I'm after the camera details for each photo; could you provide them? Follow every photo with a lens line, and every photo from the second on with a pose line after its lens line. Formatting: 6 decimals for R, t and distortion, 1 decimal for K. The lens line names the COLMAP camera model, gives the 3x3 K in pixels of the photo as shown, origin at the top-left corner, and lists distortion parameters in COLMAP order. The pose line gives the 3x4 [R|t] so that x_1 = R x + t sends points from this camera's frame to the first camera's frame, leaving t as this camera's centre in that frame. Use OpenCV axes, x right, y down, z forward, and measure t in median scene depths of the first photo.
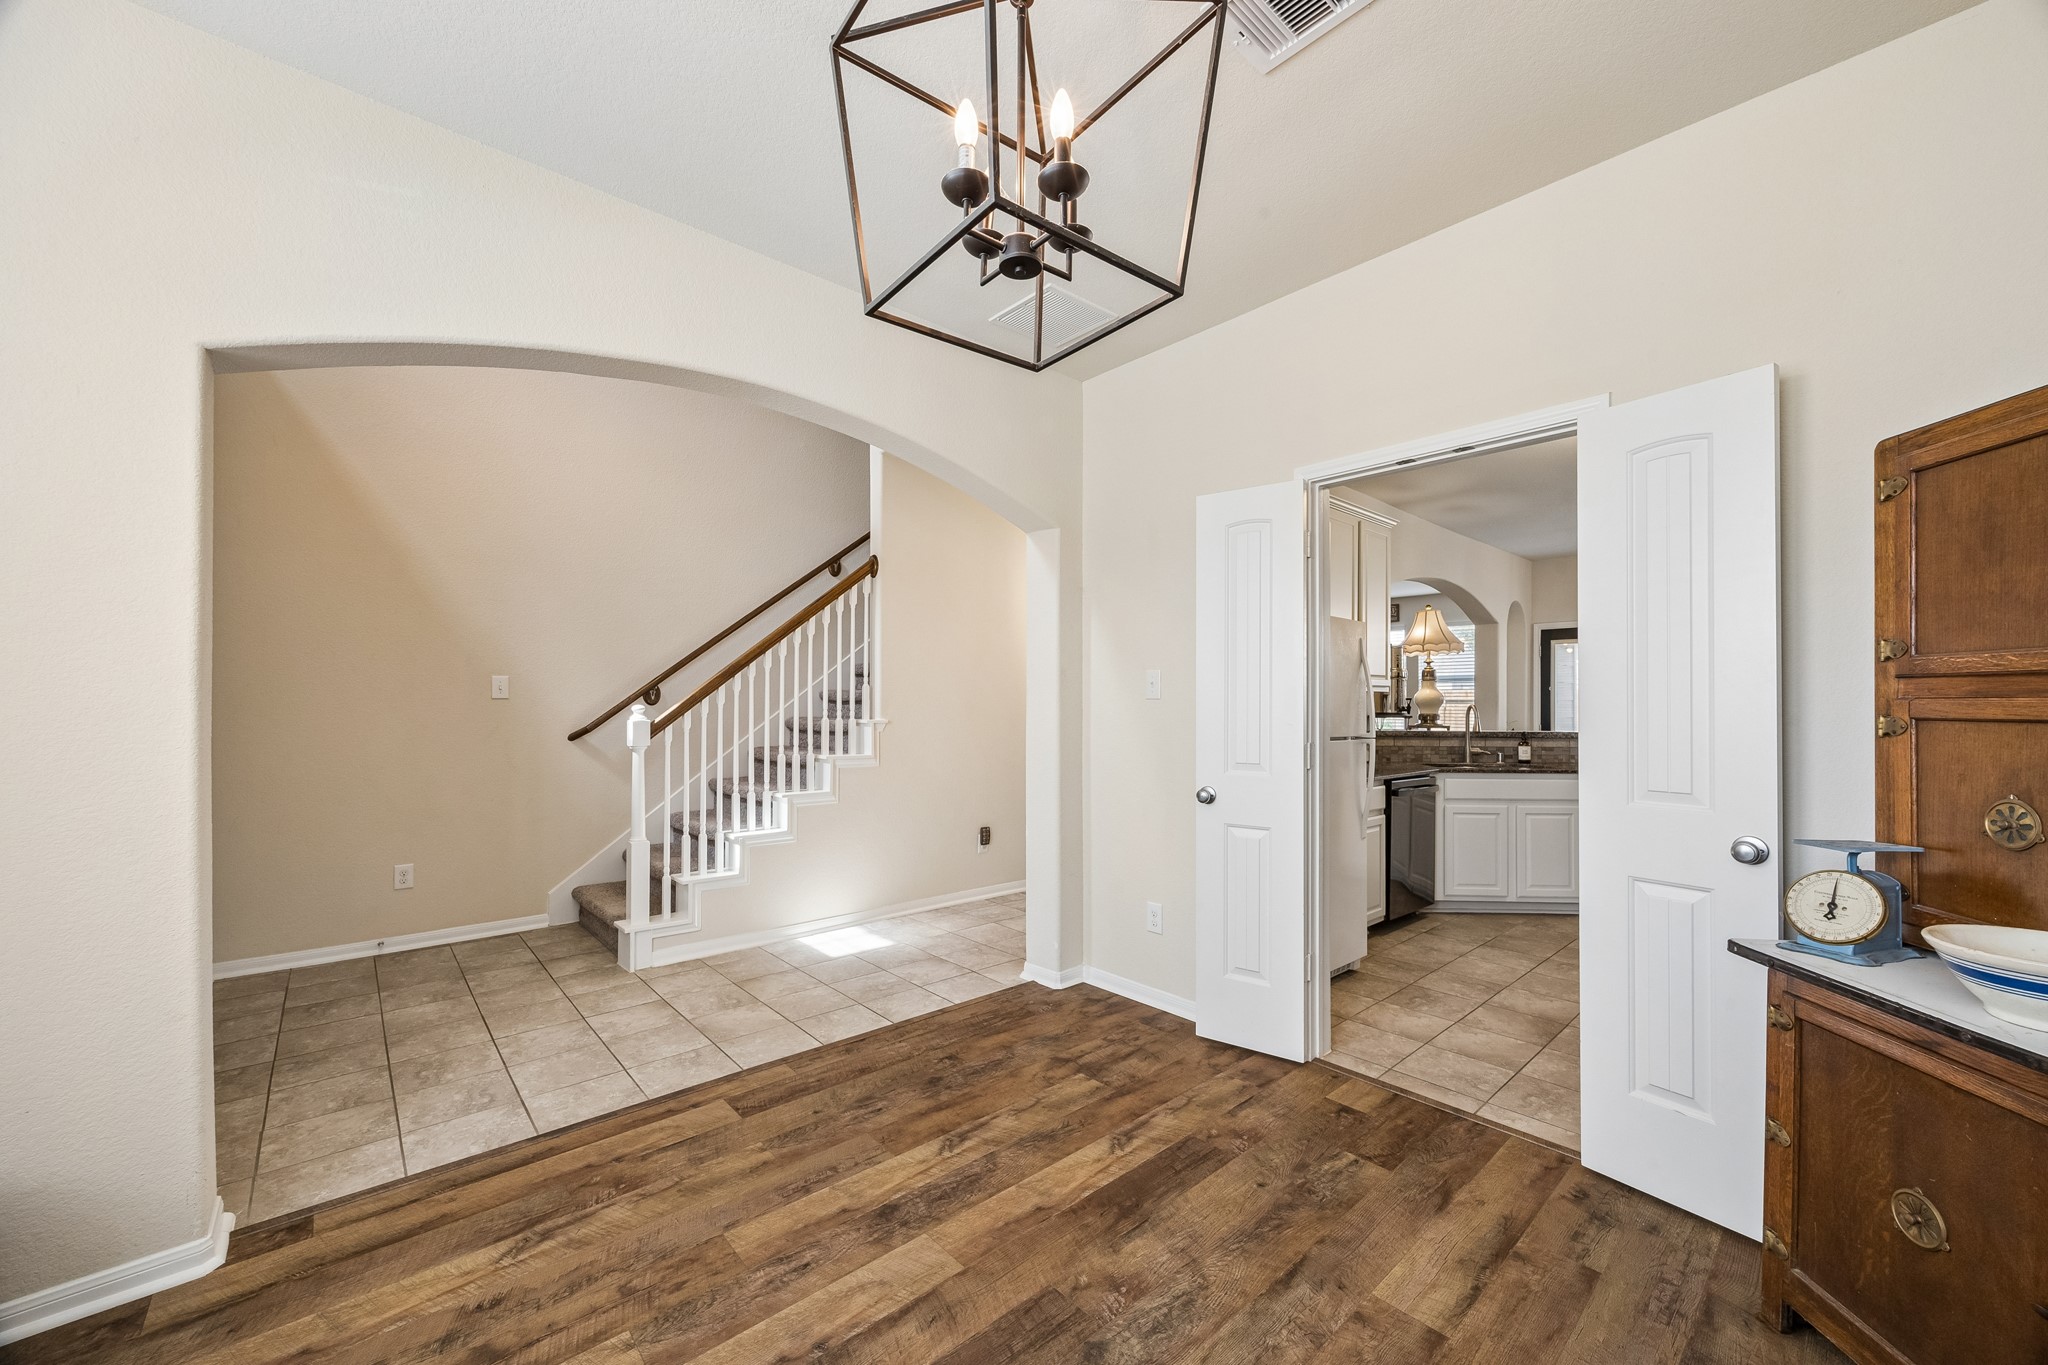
lens RADIAL K [[778.5, 0, 1034.2], [0, 778.5, 695.8], [0, 0, 1]] dist [-0.000819, 0.000283]
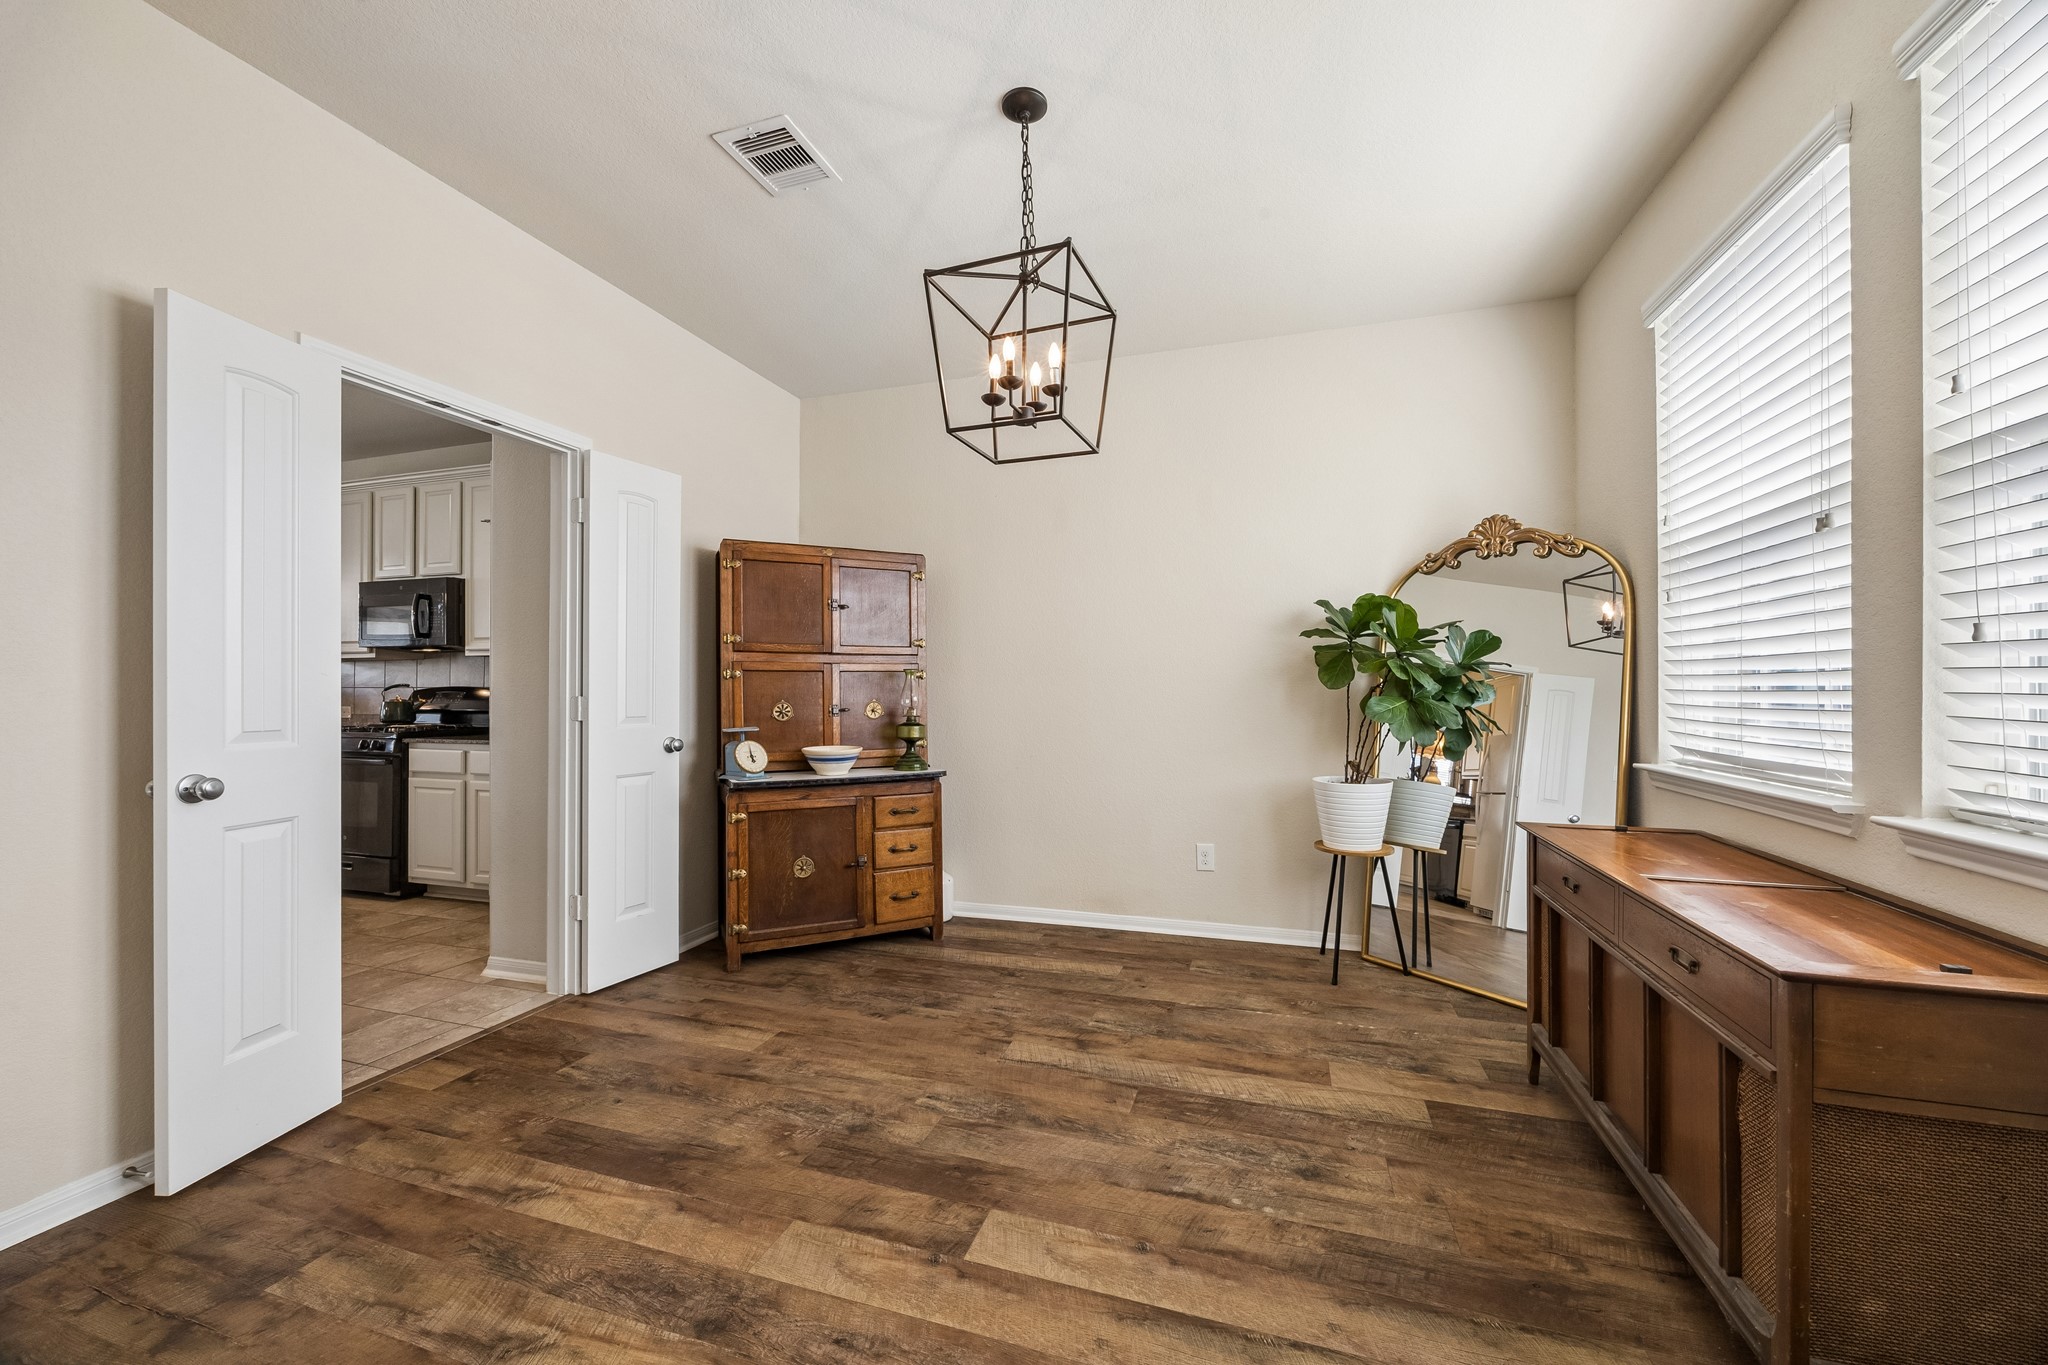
lens RADIAL K [[778.5, 0, 1031.8], [0, 778.5, 692.8], [0, 0, 1]] dist [-0.000819, 0.000283]
pose [[-0.503912, -0.004210, 0.863745, -0.667910], [-0.011027, 0.999938, -0.001560, 0.047335], [-0.863685, -0.010311, -0.503927, 0.771825]]
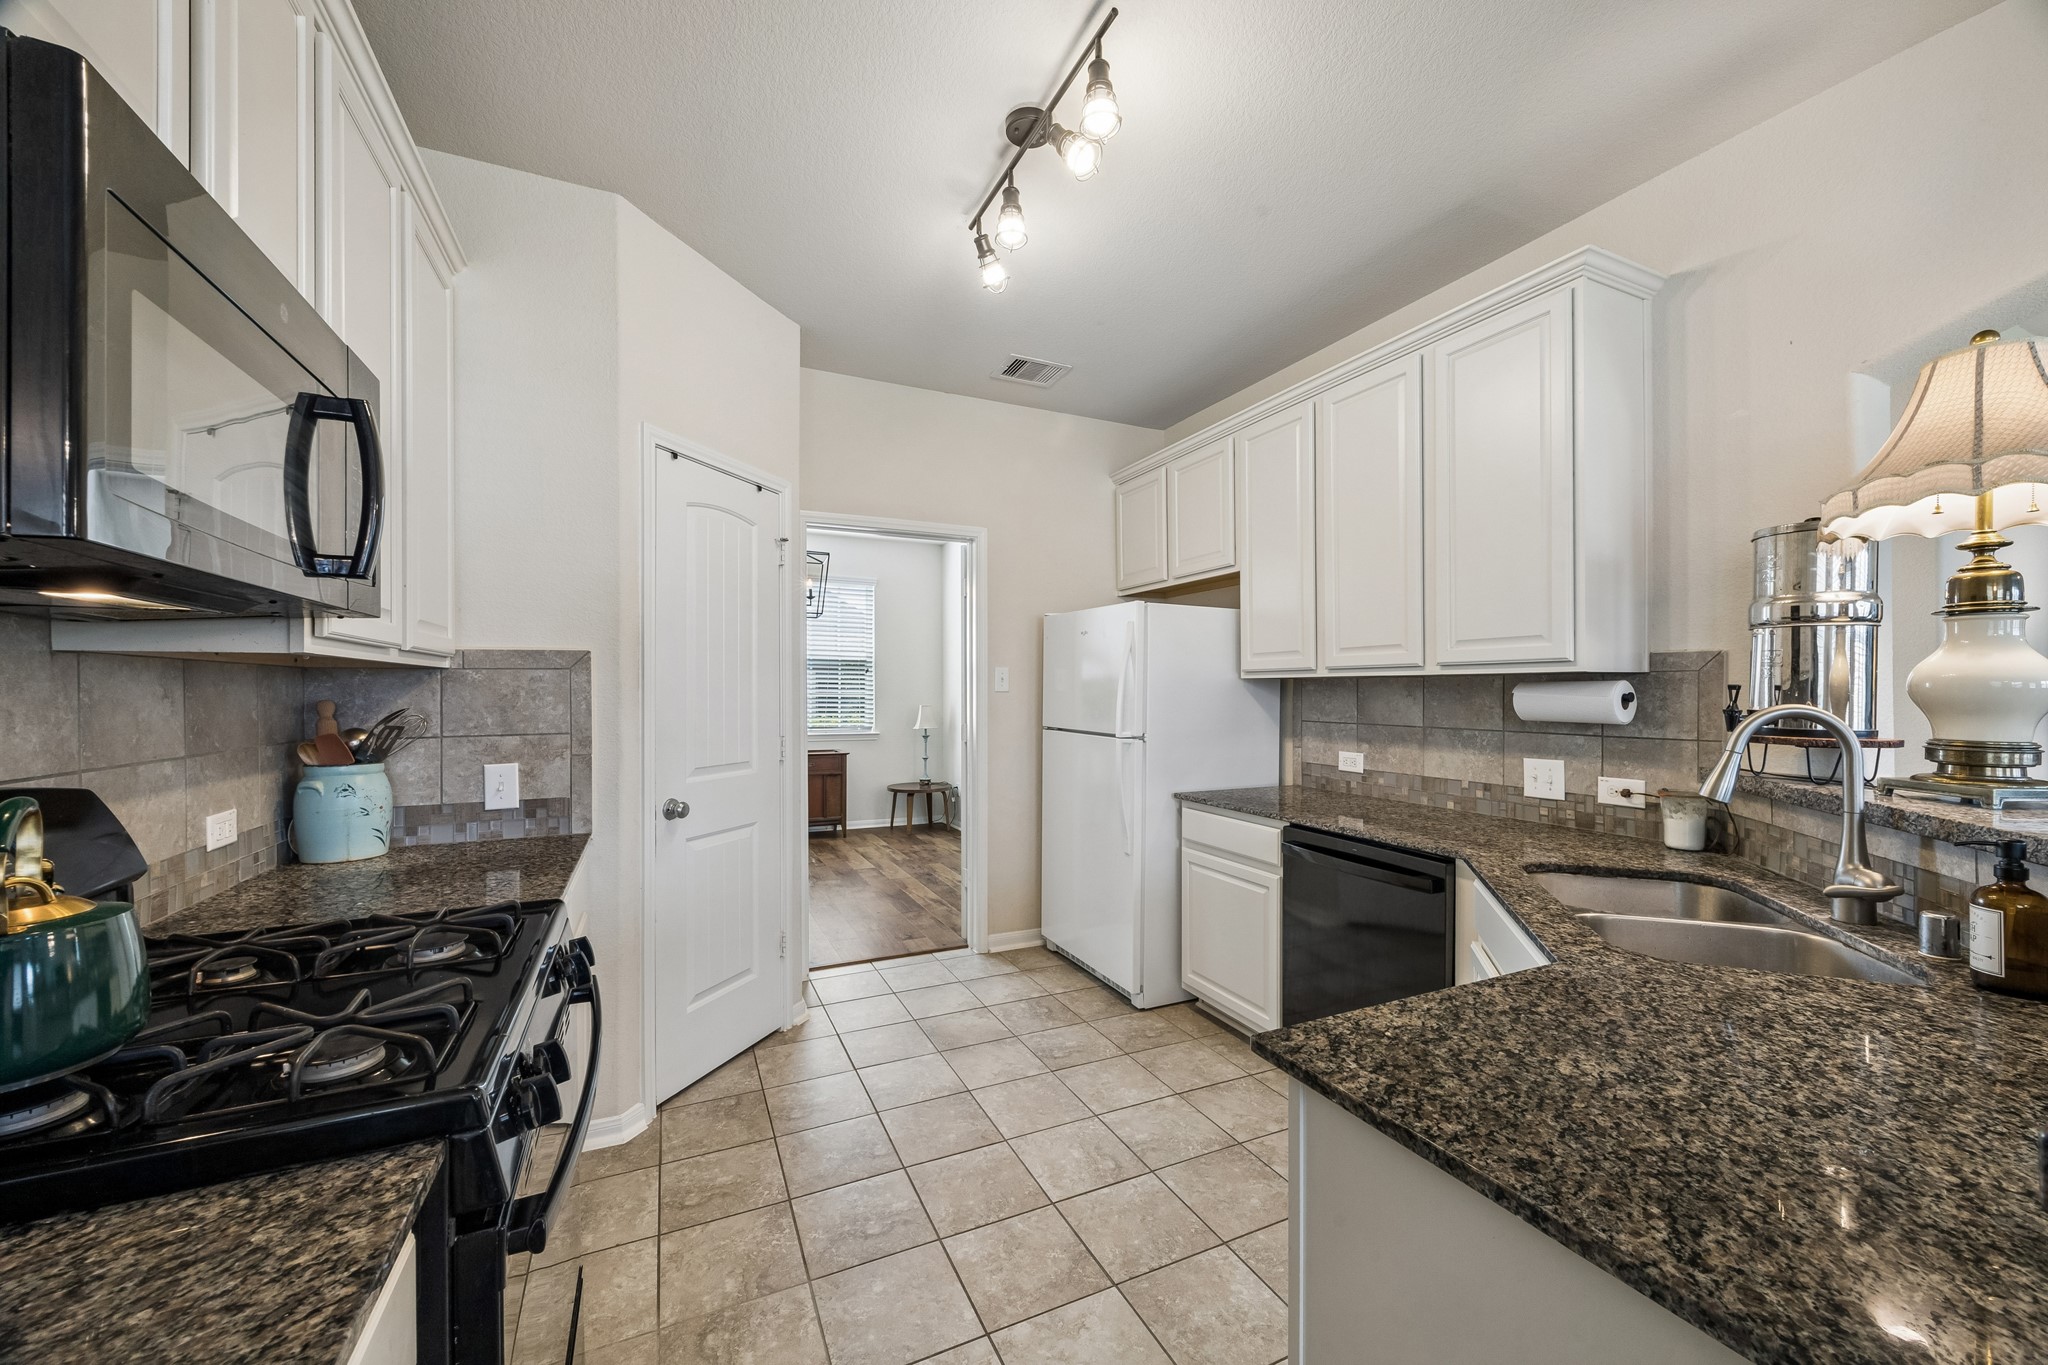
lens RADIAL K [[778.5, 0, 1031.8], [0, 778.5, 688.0], [0, 0, 1]] dist [-0.000819, 0.000283]
pose [[-0.288331, -0.007267, -0.957503, 1.699471], [0.011649, 0.999871, -0.011097, 0.009319], [0.957460, -0.014354, -0.288209, 1.524380]]
